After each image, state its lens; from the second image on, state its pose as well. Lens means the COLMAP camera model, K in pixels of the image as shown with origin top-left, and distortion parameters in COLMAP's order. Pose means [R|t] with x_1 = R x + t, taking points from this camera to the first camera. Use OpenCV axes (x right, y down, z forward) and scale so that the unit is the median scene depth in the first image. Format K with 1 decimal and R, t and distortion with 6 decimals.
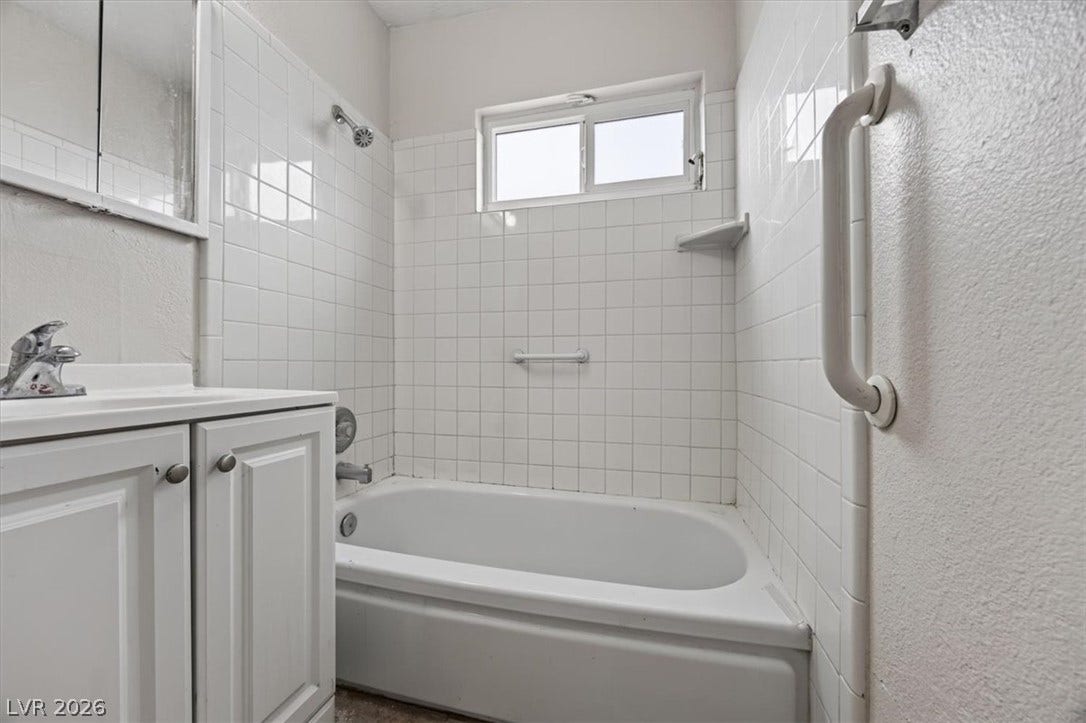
lens RADIAL K [[409.5, 0, 543.0], [0, 409.5, 361.5], [0, 0, 1]] dist [-0.003815, -0.000158]
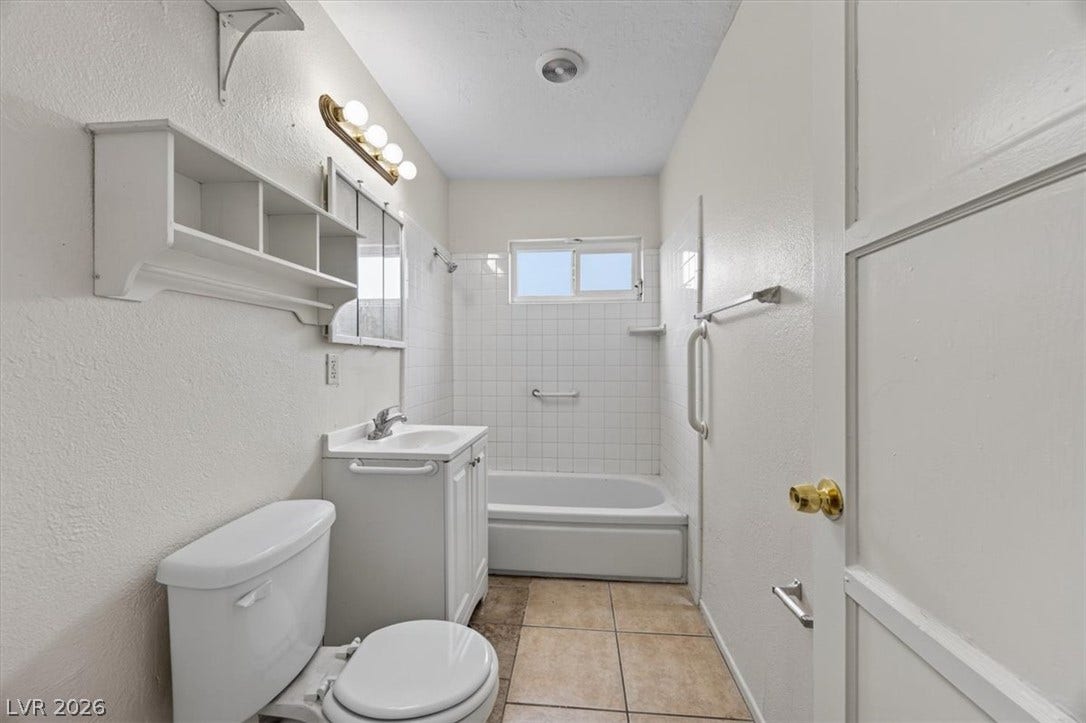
lens RADIAL K [[409.5, 0, 543.0], [0, 409.5, 361.5], [0, 0, 1]] dist [-0.003815, -0.000158]
pose [[0.985763, -0.004206, 0.168089, -0.346930], [0.002169, 0.999922, 0.012303, -0.179145], [-0.168127, -0.011763, 0.985695, -0.713279]]
